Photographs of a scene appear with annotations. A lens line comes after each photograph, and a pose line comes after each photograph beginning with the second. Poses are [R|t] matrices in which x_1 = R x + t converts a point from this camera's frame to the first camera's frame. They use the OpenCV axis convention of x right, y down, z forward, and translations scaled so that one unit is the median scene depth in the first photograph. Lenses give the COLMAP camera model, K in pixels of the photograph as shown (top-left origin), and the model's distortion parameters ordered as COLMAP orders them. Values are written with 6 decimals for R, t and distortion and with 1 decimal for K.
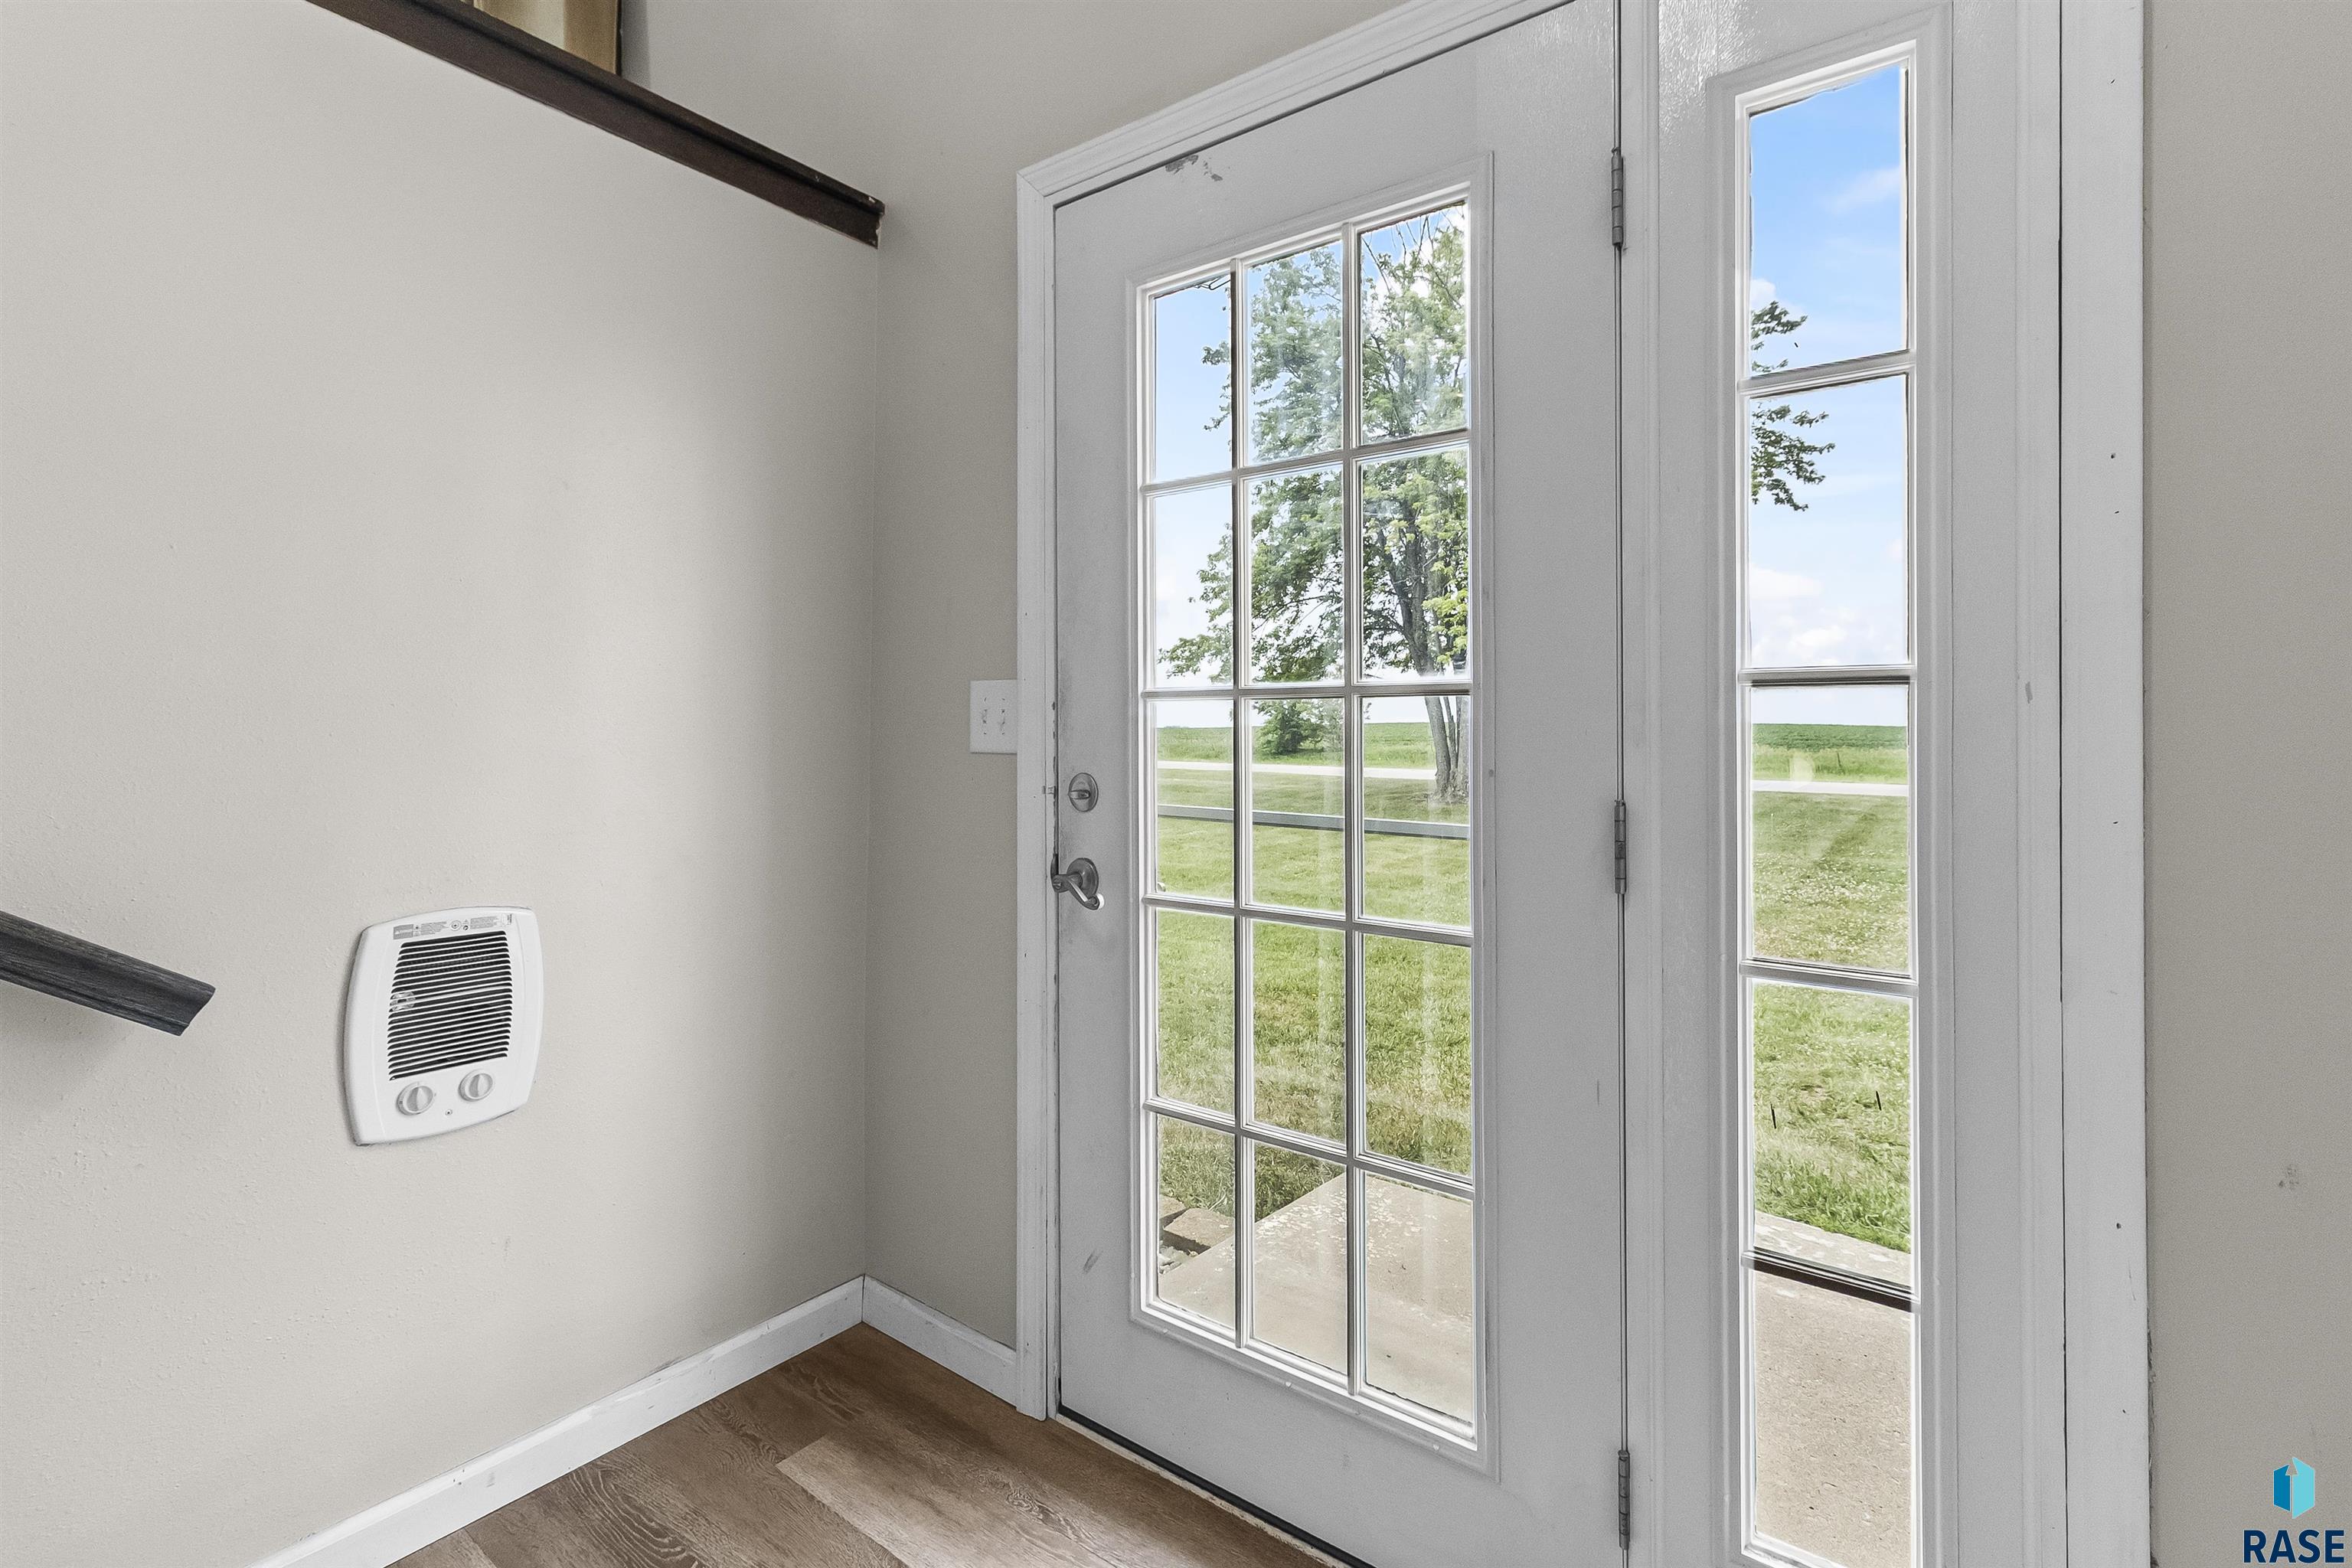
lens RADIAL K [[1103.9, 0, 1171.0], [0, 1103.9, 725.5], [0, 0, 1]] dist [0.000088, 0.000007]
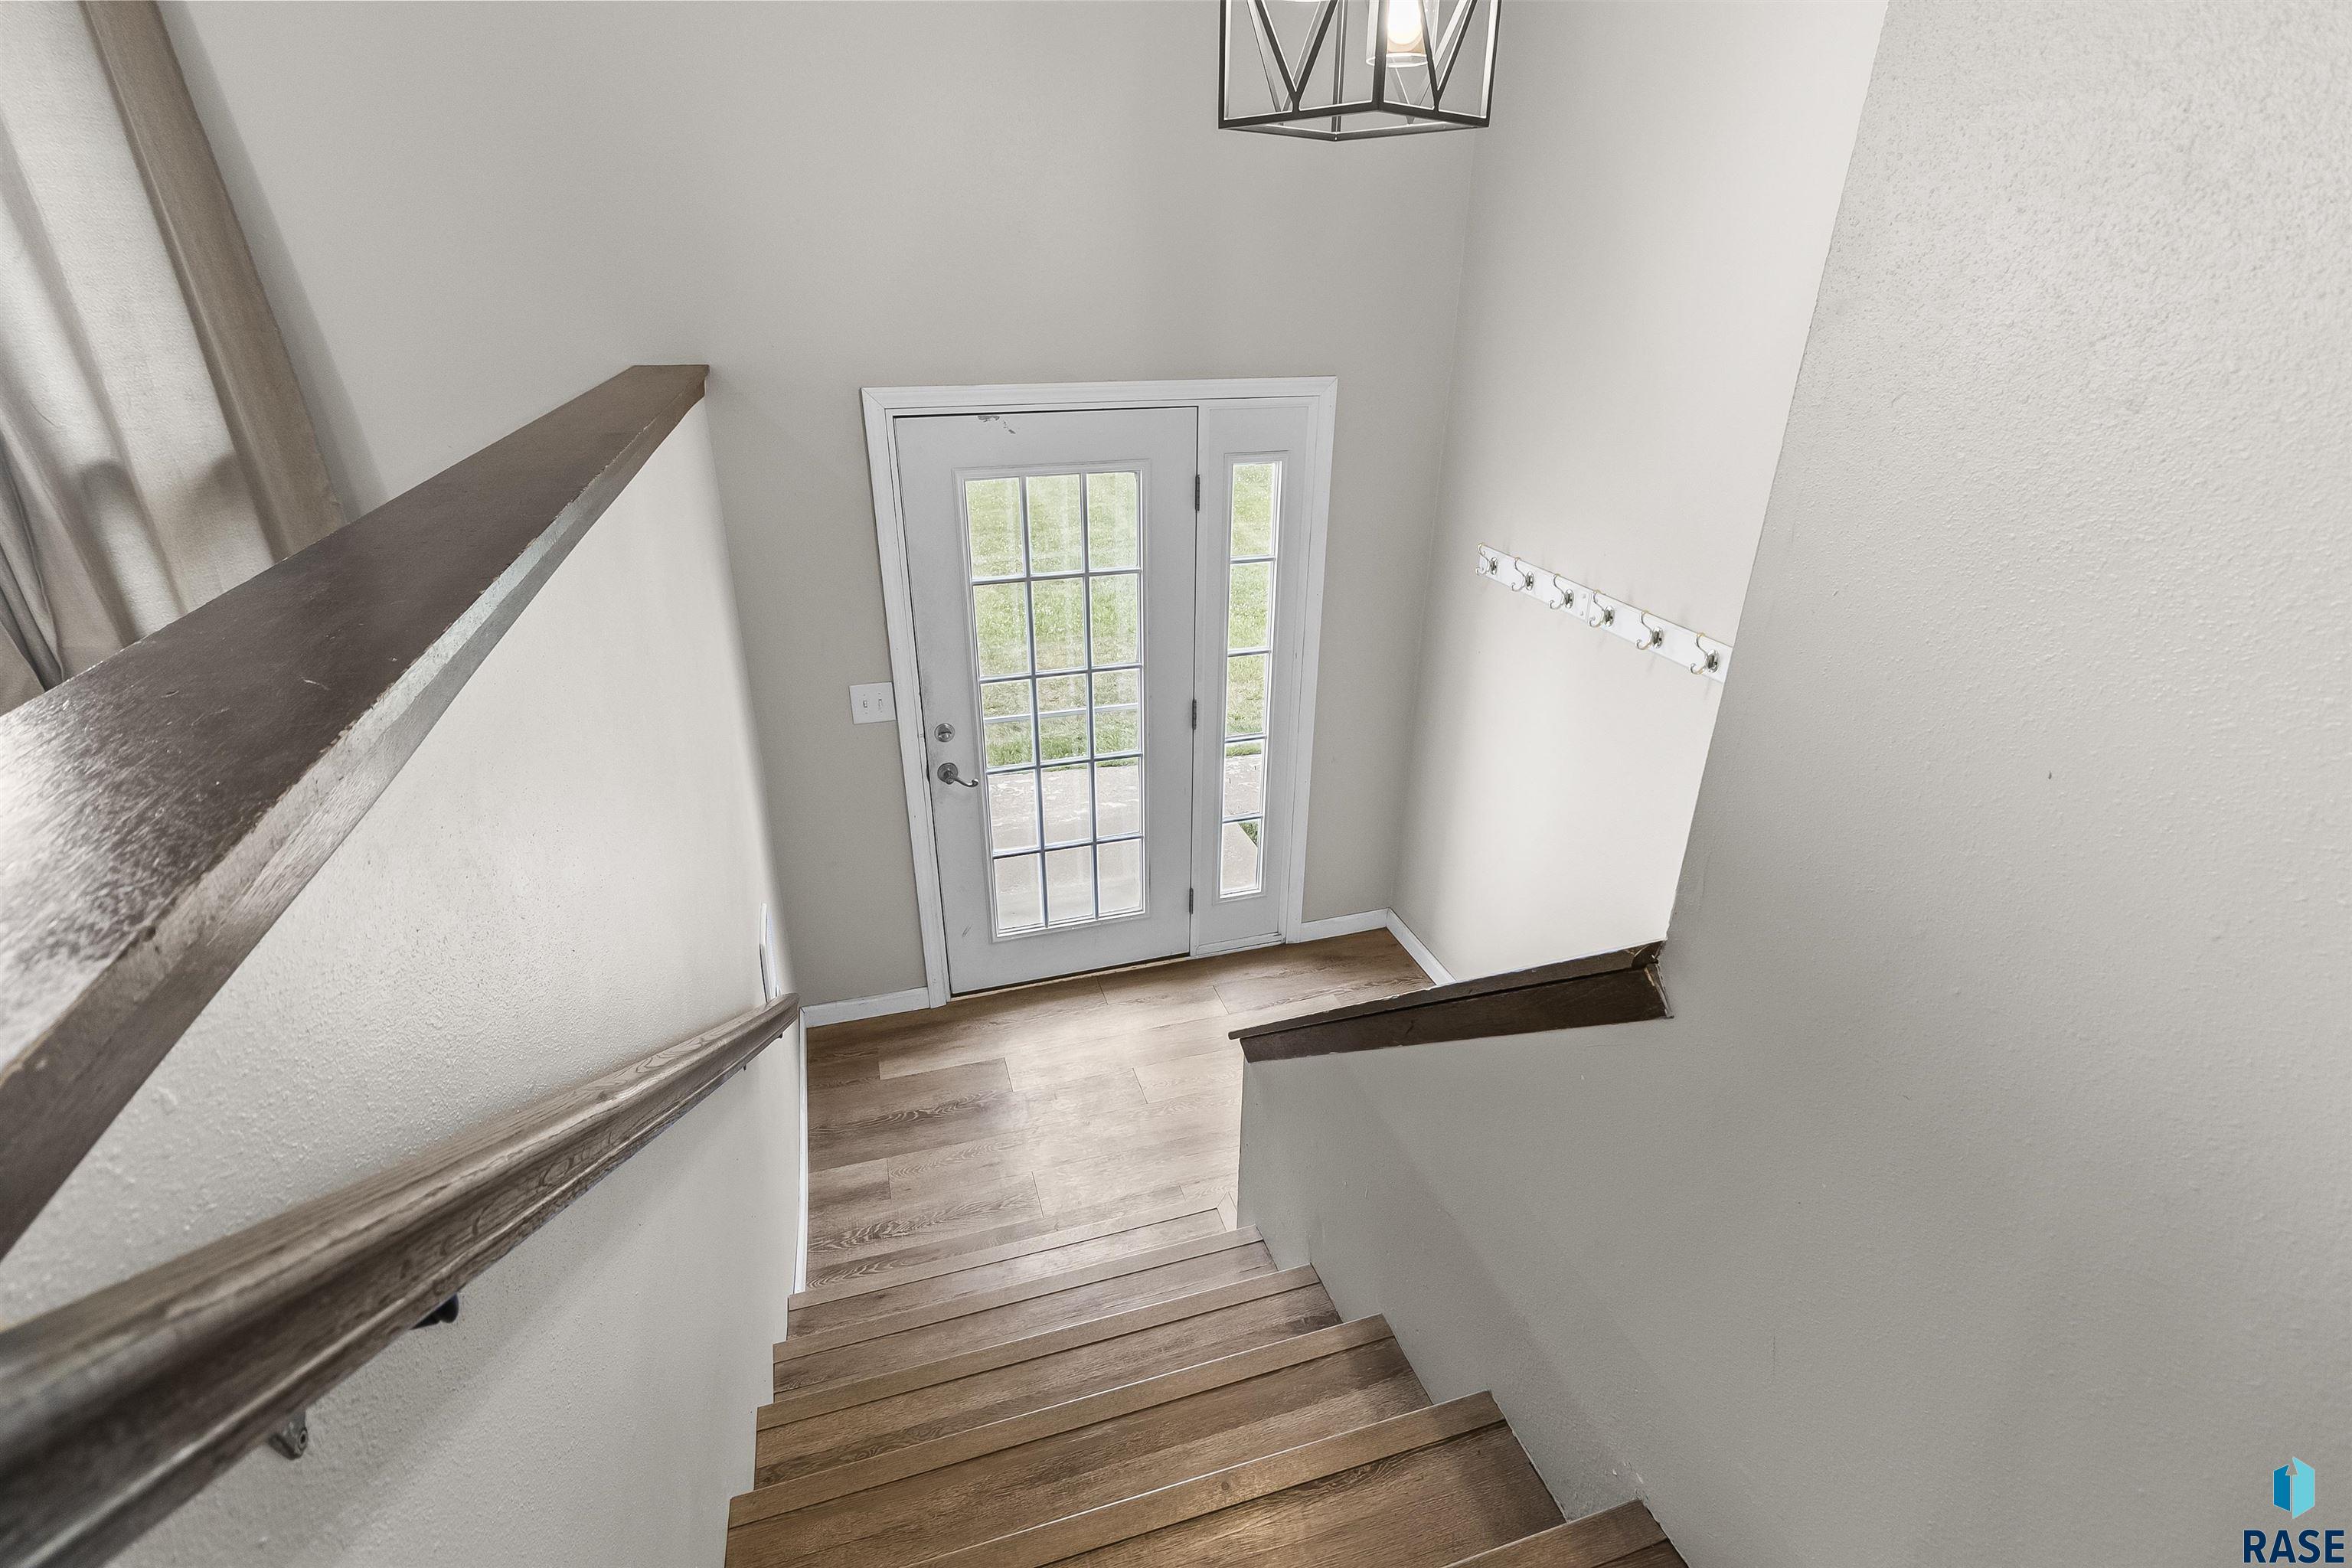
lens RADIAL K [[1074.7, 0, 1176.0], [0, 1074.7, 784.0], [0, 0, 1]] dist [-0.000582, -0.000129]
pose [[0.567854, -0.354158, 0.743043, -1.299956], [-0.008791, 0.900045, 0.435708, -0.694791], [-0.823082, -0.253951, 0.507981, -0.335984]]
